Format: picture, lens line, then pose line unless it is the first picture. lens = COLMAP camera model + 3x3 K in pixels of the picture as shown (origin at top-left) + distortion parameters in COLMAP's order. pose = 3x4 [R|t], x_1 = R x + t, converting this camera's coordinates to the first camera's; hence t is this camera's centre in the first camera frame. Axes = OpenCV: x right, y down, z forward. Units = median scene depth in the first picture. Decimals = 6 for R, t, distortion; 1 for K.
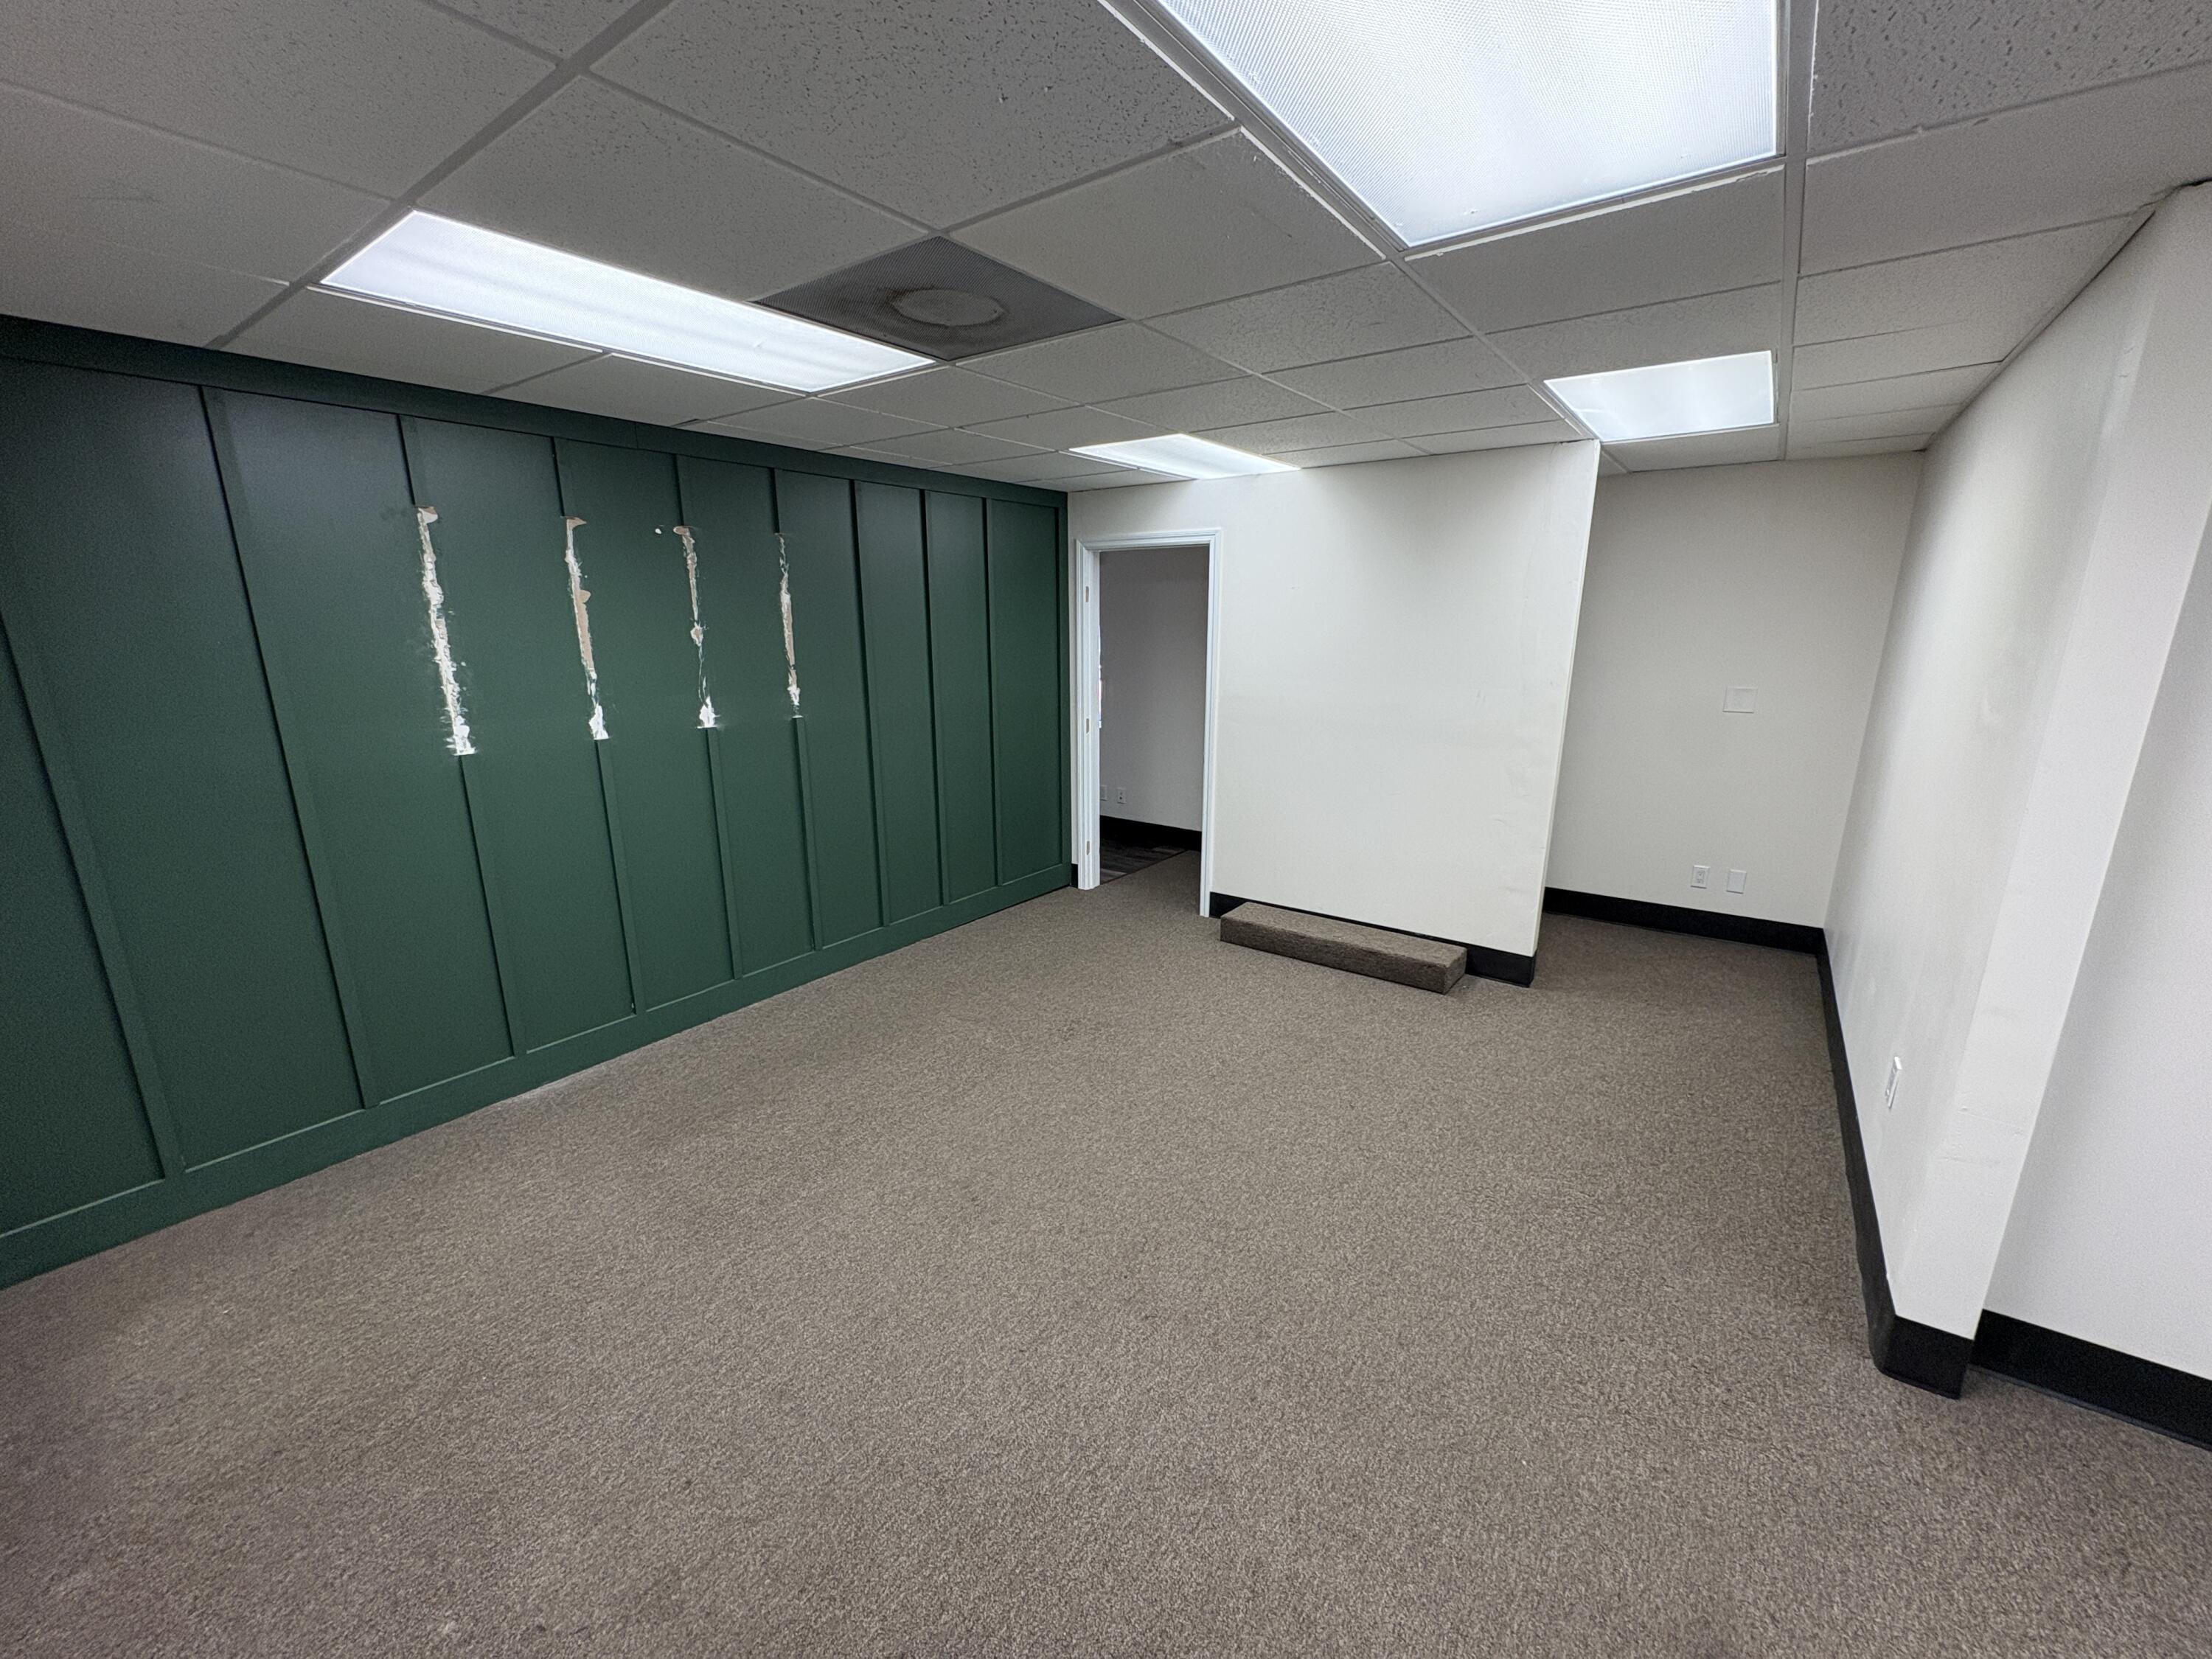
lens RADIAL K [[878.3, 0, 1104.6], [0, 878.3, 826.2], [0, 0, 1]] dist [0.001733, -0.000228]
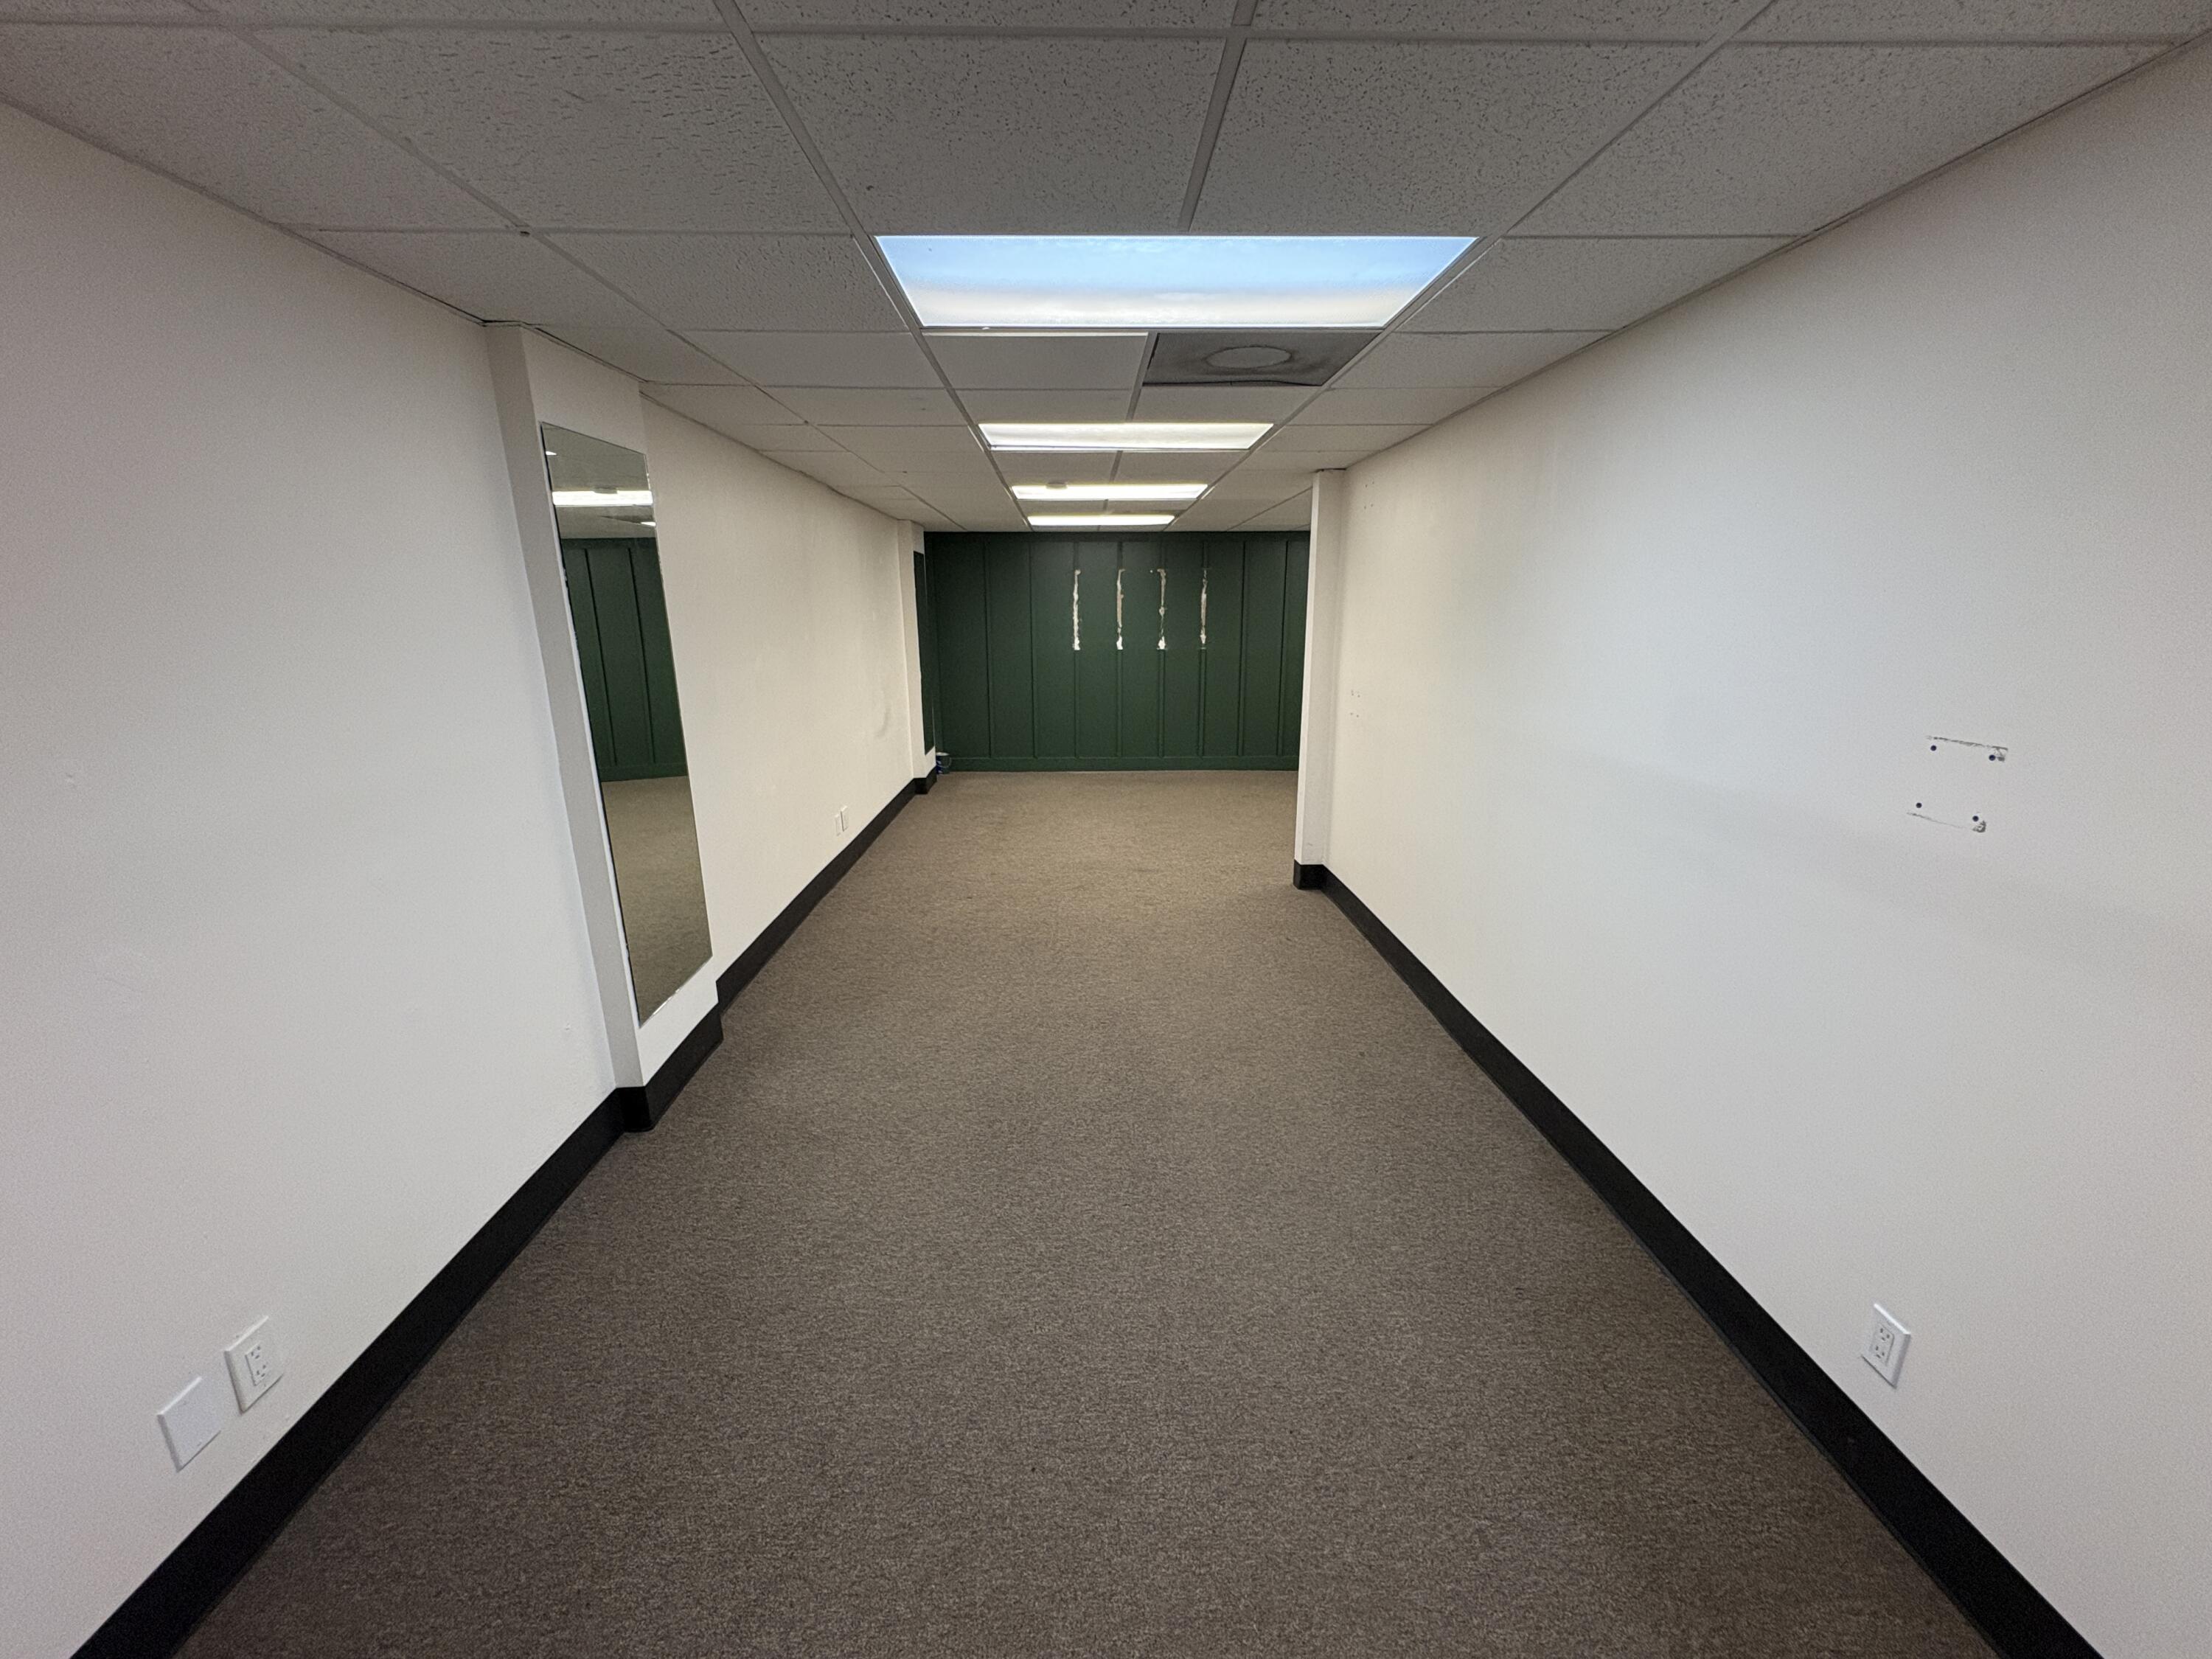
lens RADIAL K [[878.3, 0, 1105.0], [0, 878.3, 831.8], [0, 0, 1]] dist [0.001733, -0.000228]
pose [[0.617365, 0.196566, -0.761723, 1.526201], [-0.181826, 0.977716, 0.104937, 0.170209], [0.765376, 0.073716, 0.639348, -0.707111]]
